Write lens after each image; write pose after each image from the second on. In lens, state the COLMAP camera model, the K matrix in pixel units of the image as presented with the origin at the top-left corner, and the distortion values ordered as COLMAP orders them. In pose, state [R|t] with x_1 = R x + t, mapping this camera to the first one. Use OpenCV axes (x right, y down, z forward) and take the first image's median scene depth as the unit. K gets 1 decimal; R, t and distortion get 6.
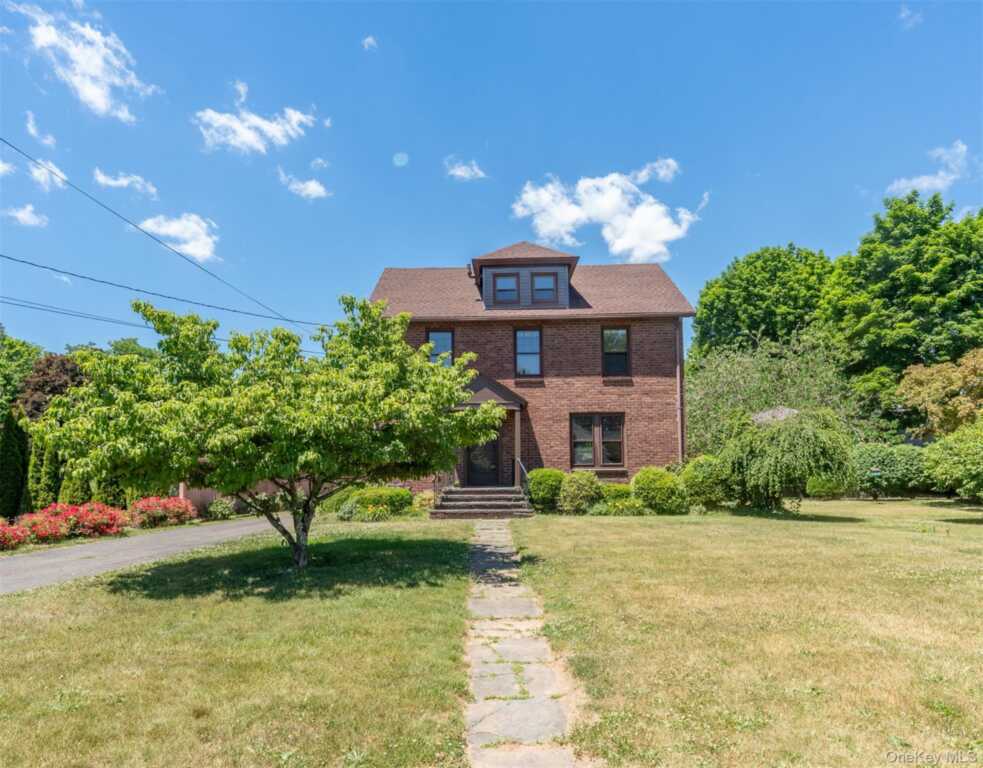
lens RADIAL K [[678.6, 0, 478.2], [0, 678.6, 427.4], [0, 0, 1]] dist [-0.001750, 0.006233]
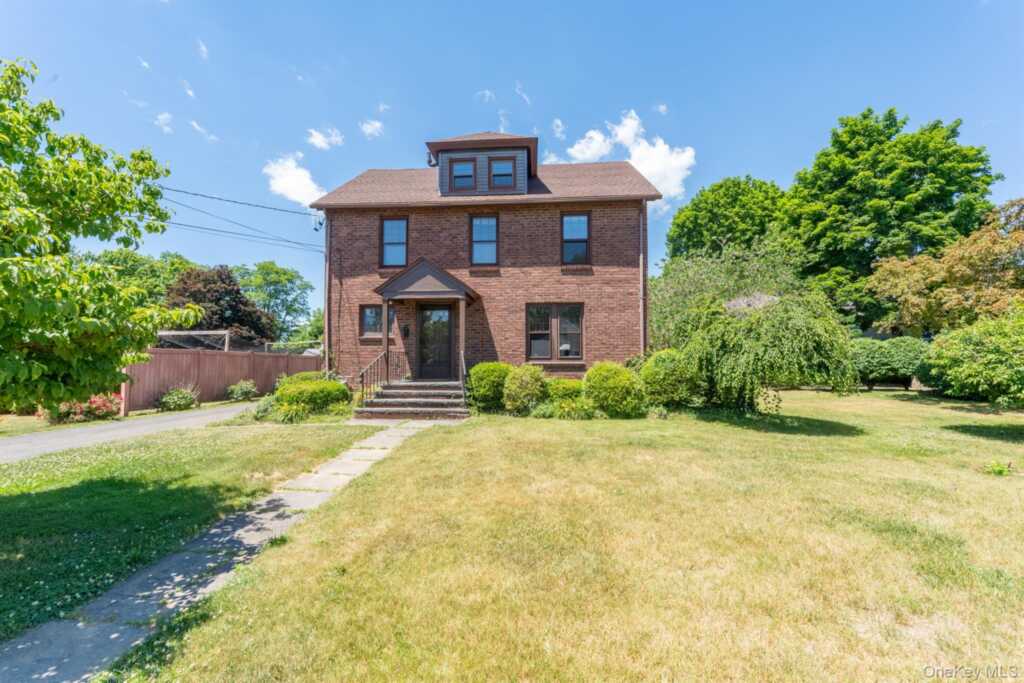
lens RADIAL K [[438.5, 0, 511.1], [0, 438.5, 337.8], [0, 0, 1]] dist [0.000306, -0.001503]
pose [[0.999071, 0.004728, -0.042840, 0.139072], [-0.003523, 0.999597, 0.028178, 0.009648], [0.042956, -0.028001, 0.998685, 0.377605]]
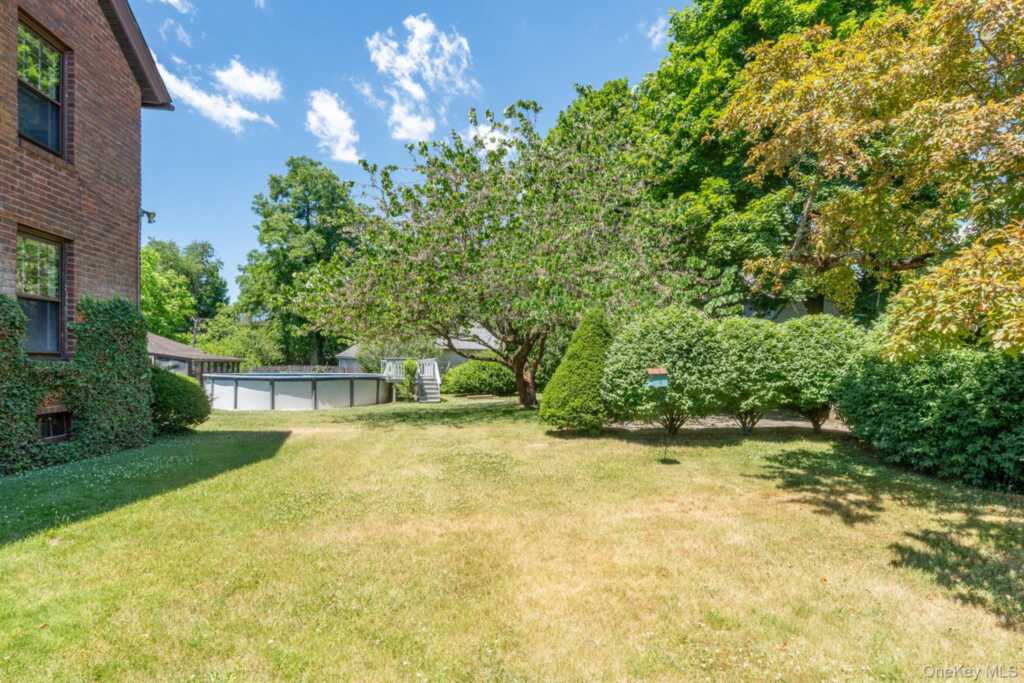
lens RADIAL K [[489.9, 0, 553.8], [0, 489.9, 368.7], [0, 0, 1]] dist [-0.014906, -0.000194]
pose [[0.986237, 0.014809, 0.164674, 0.571044], [-0.030751, 0.995032, 0.094684, 0.043163], [-0.162454, -0.098445, 0.981793, 0.880065]]
